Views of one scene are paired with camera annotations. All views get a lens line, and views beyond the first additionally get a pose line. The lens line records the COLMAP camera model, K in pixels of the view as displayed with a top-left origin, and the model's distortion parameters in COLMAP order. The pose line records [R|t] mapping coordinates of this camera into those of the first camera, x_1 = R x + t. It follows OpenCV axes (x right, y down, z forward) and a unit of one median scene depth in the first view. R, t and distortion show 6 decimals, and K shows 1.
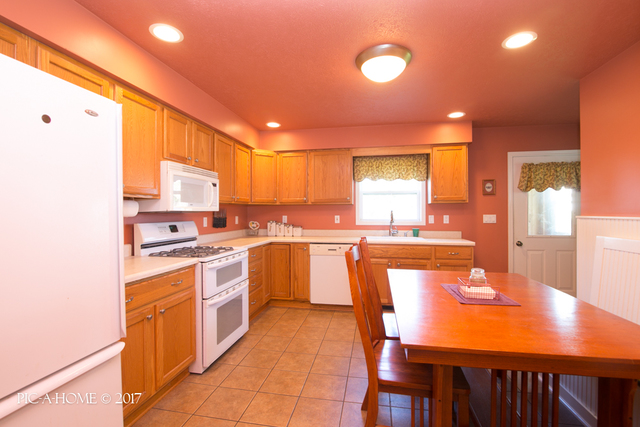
lens RADIAL K [[293.4, 0, 320.0], [0, 293.4, 215.1], [0, 0, 1]] dist [-0.016215, 0.001156]
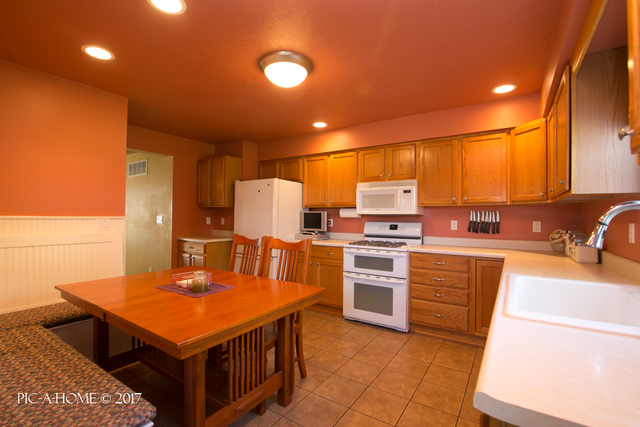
lens RADIAL K [[293.4, 0, 320.0], [0, 293.4, 215.1], [0, 0, 1]] dist [-0.016215, 0.001156]
pose [[-0.391380, -0.008055, -0.920194, 0.900548], [-0.016610, 0.999861, -0.001687, -0.002099], [0.920079, 0.014624, -0.391459, 1.227410]]
